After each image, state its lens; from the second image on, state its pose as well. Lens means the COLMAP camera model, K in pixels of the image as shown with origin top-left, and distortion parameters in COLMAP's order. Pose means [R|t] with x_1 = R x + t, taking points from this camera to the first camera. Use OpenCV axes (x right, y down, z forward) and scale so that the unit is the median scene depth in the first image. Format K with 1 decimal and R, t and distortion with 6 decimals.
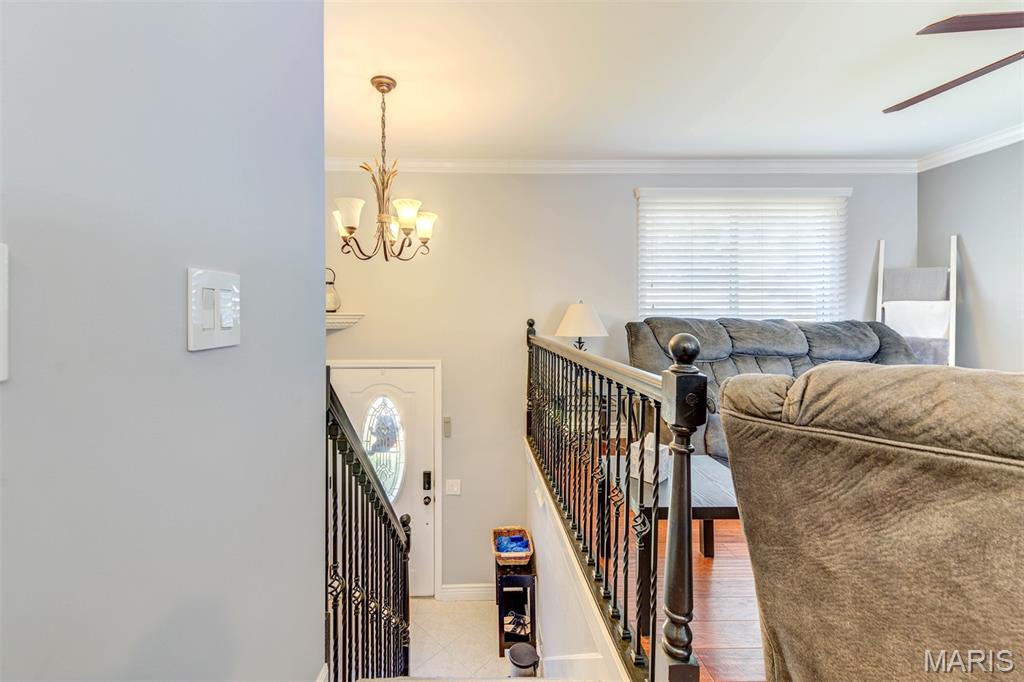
lens RADIAL K [[414.3, 0, 481.9], [0, 414.3, 314.0], [0, 0, 1]] dist [0.002718, -0.001464]
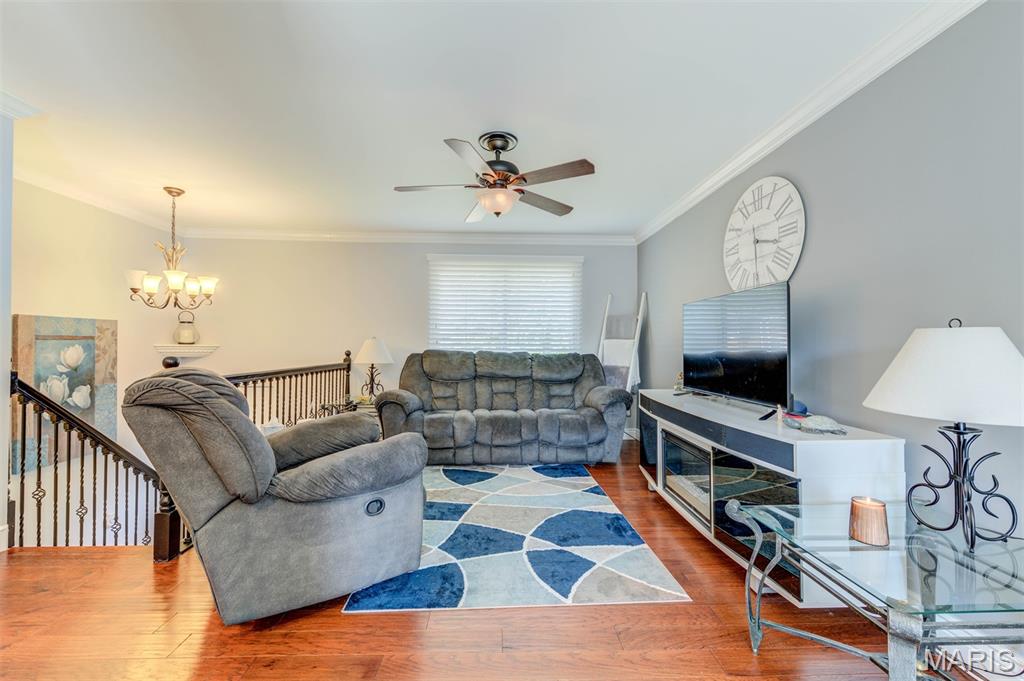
lens RADIAL K [[407.8, 0, 514.1], [0, 407.8, 339.5], [0, 0, 1]] dist [0.003234, -0.001661]
pose [[0.999726, 0.007566, 0.022141, 0.706767], [-0.007128, 0.999778, -0.019824, -0.001094], [-0.022286, 0.019660, 0.999558, -0.358201]]
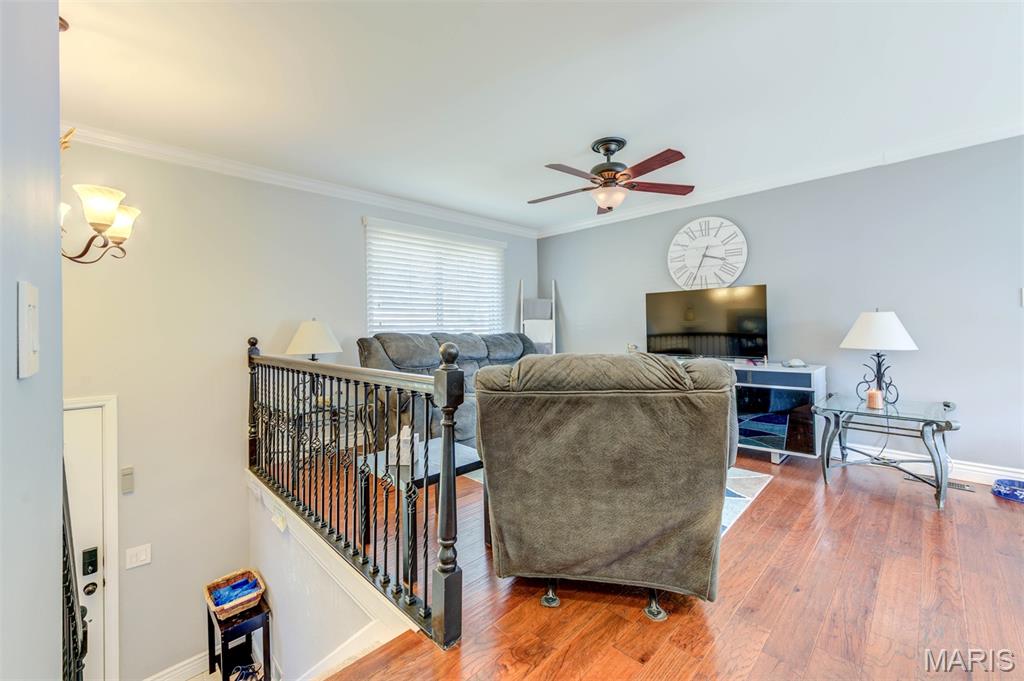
lens RADIAL K [[407.8, 0, 513.8], [0, 407.8, 324.9], [0, 0, 1]] dist [0.003234, -0.001661]
pose [[0.718441, -0.004996, 0.695570, -0.108488], [0.015337, 0.999845, -0.008661, 0.000654], [-0.695418, 0.016890, 0.718406, -0.055364]]
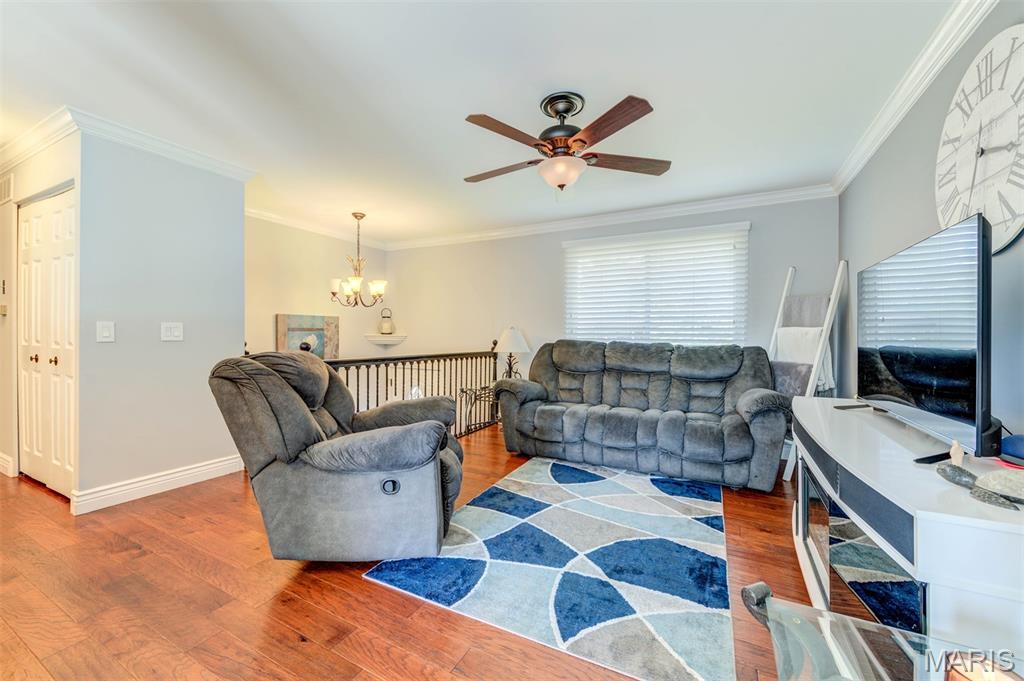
lens RADIAL K [[407.8, 0, 519.0], [0, 407.8, 335.8], [0, 0, 1]] dist [0.003234, -0.001661]
pose [[0.874957, 0.008189, -0.484131, 0.984973], [-0.010658, 0.999940, -0.002348, -0.000018], [0.484082, 0.007214, 0.874993, -0.214320]]
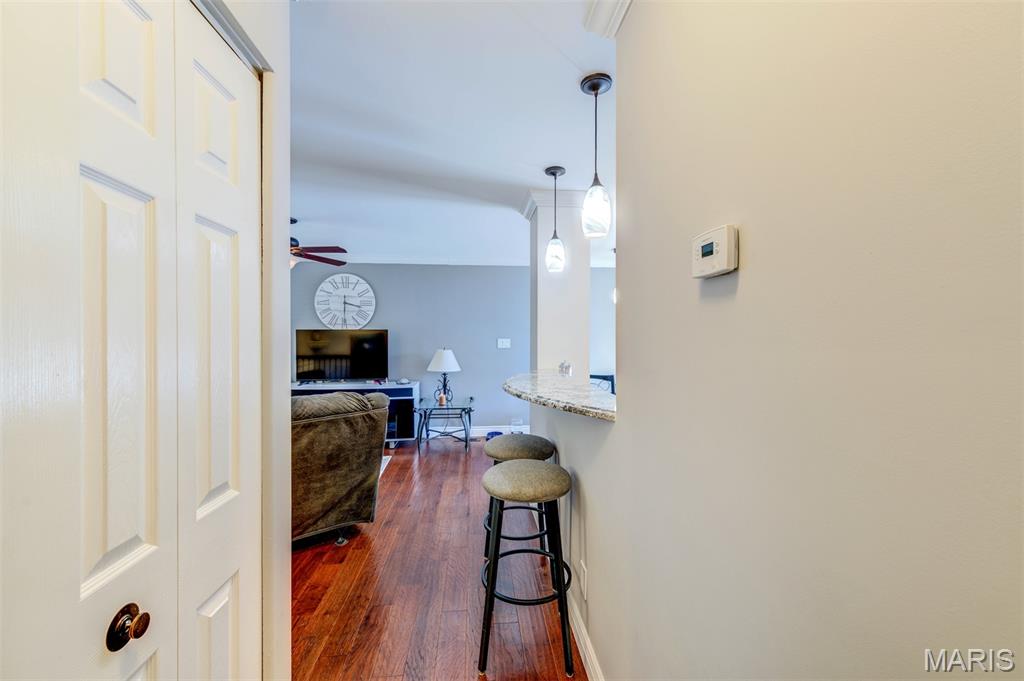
lens RADIAL K [[407.8, 0, 520.5], [0, 407.8, 337.8], [0, 0, 1]] dist [0.003234, -0.001661]
pose [[-0.105244, -0.005348, 0.994432, -0.529875], [0.001891, 0.999983, 0.005578, -0.081970], [-0.994445, 0.002467, -0.105232, -0.095865]]
